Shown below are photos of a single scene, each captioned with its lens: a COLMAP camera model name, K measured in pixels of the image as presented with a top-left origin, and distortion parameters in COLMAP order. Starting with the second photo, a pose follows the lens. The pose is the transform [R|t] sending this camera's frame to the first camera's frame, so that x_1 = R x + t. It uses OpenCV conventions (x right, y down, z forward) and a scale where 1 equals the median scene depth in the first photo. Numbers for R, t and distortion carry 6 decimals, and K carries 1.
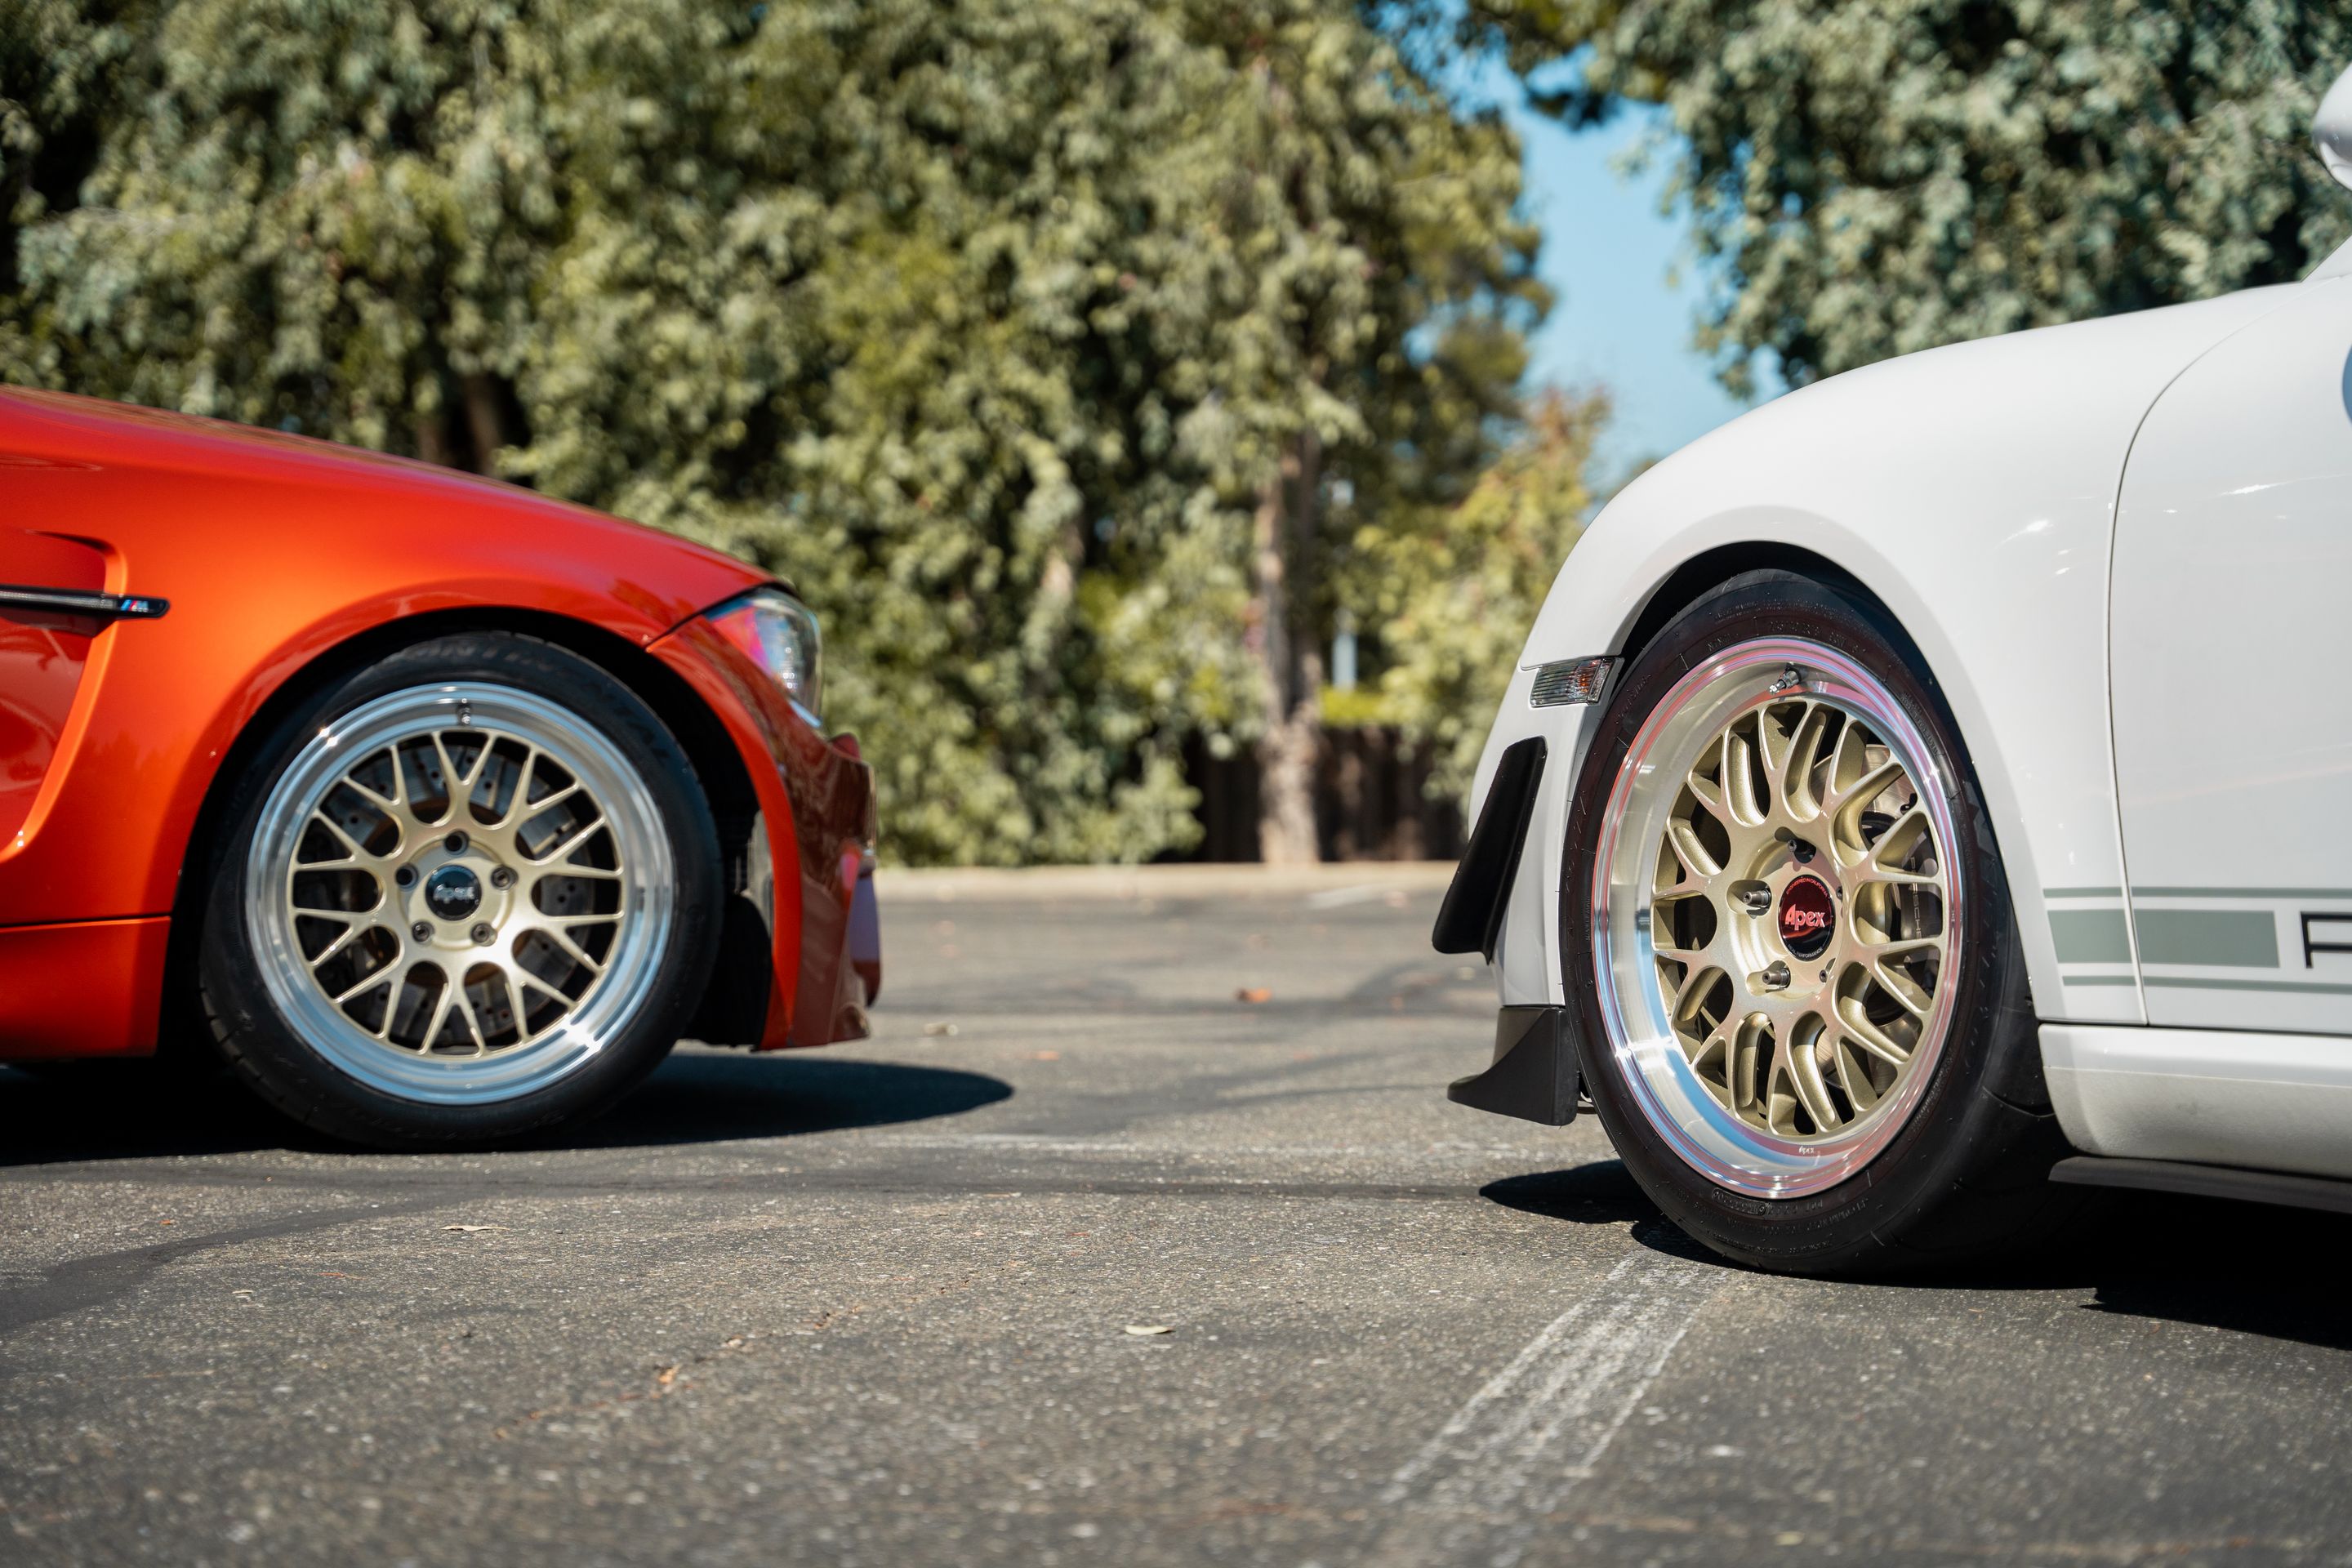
lens RADIAL K [[4437.1, 0, 1164.4], [0, 4437.1, 784.3], [0, 0, 1]] dist [0.288593, 0.000000]
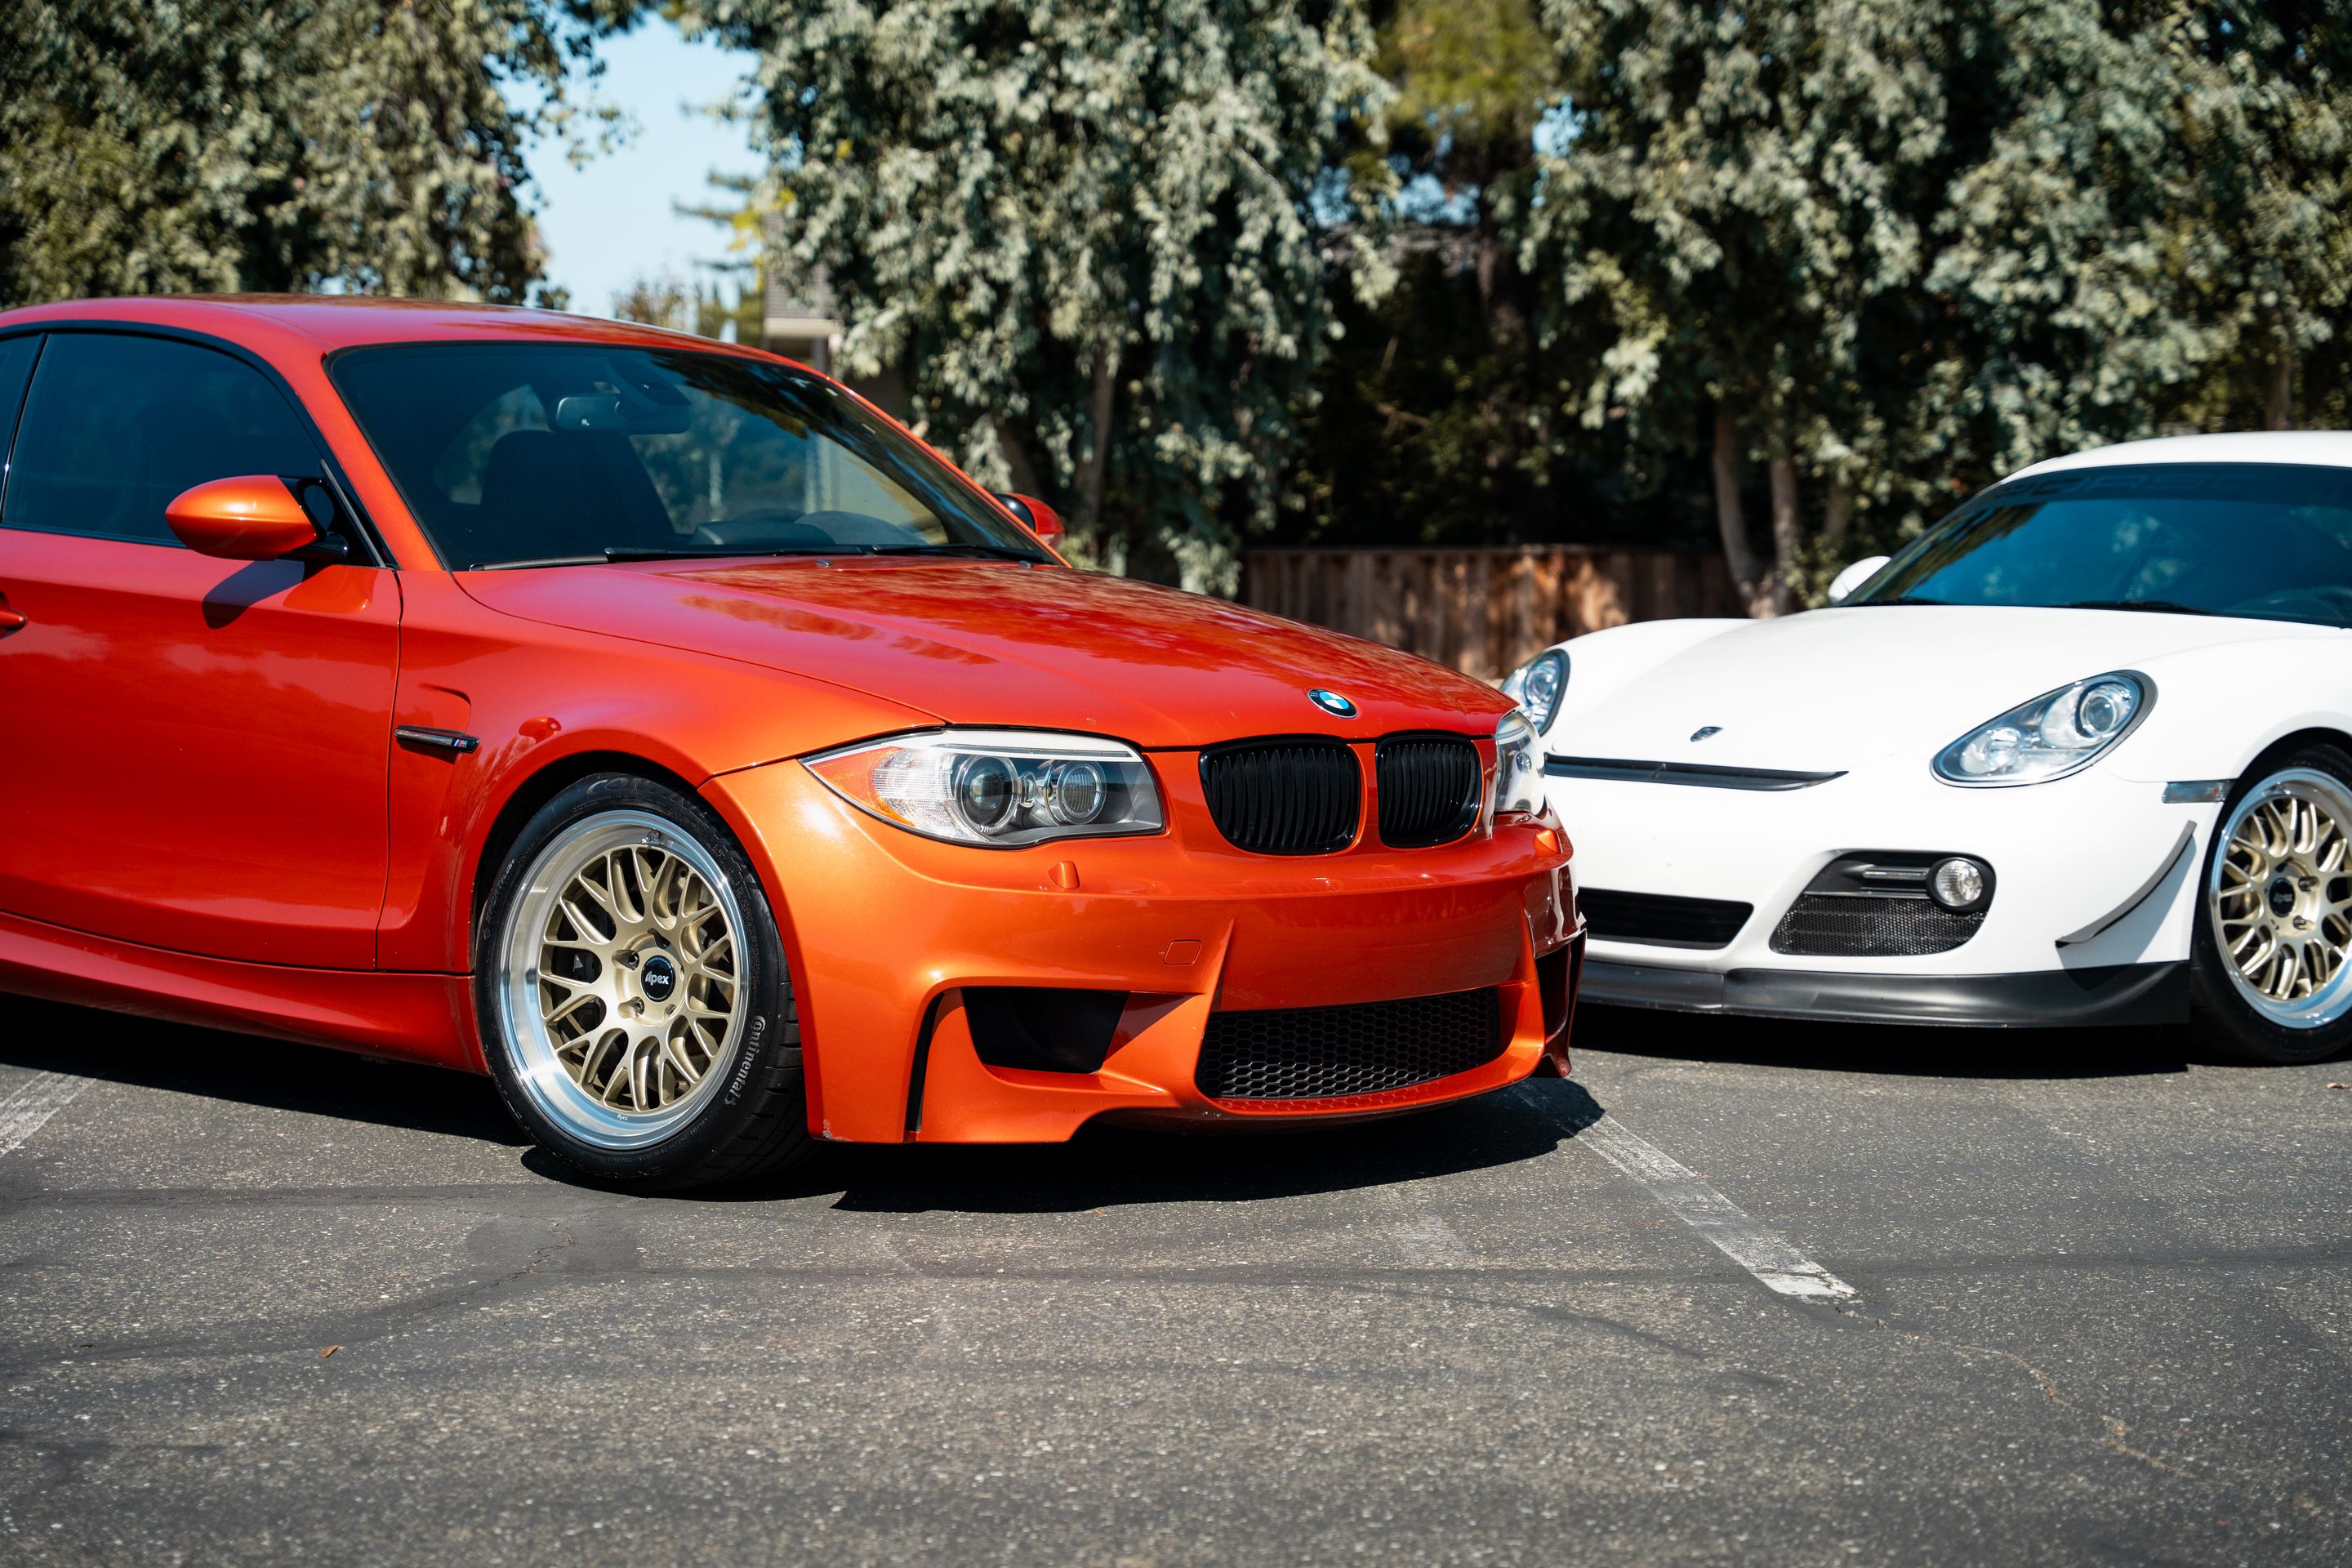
lens RADIAL K [[4406.8, 0, 1197.2], [0, 4406.8, 795.6], [0, 0, 1]] dist [0.313122, 0.000000]
pose [[0.957684, -0.000460, 0.287823, -0.120439], [-0.017542, 0.998046, 0.059962, -0.025158], [-0.287288, -0.062474, 0.955805, -0.220347]]
